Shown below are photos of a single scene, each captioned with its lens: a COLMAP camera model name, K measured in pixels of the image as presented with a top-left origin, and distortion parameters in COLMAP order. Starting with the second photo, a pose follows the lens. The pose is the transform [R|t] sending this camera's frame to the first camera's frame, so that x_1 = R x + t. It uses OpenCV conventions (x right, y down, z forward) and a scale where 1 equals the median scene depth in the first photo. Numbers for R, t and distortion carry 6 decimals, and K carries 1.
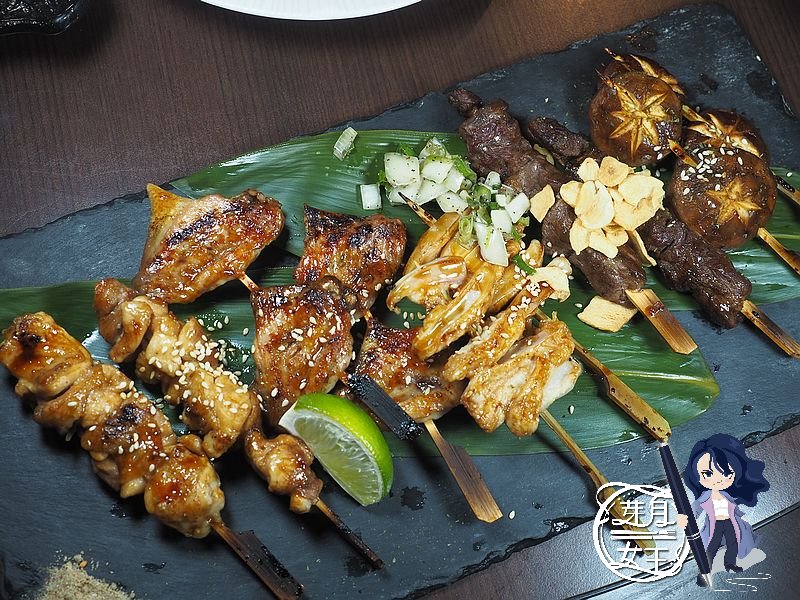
lens RADIAL K [[1086.8, 0, 397.4], [0, 1086.8, 297.4], [0, 0, 1]] dist [0.015210, 0.000000]
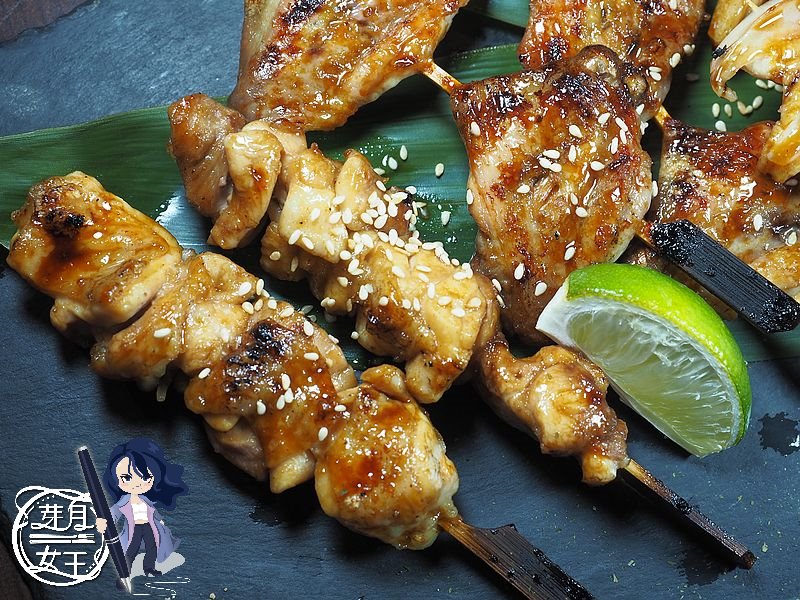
lens RADIAL K [[1285.5, 0, 403.0], [0, 1285.5, 302.7], [0, 0, 1]] dist [0.008472, 0.000000]
pose [[0.993458, -0.109462, -0.032544, -0.146760], [0.112324, 0.988049, 0.105558, 0.027461], [0.020600, -0.108523, 0.993880, 0.347408]]
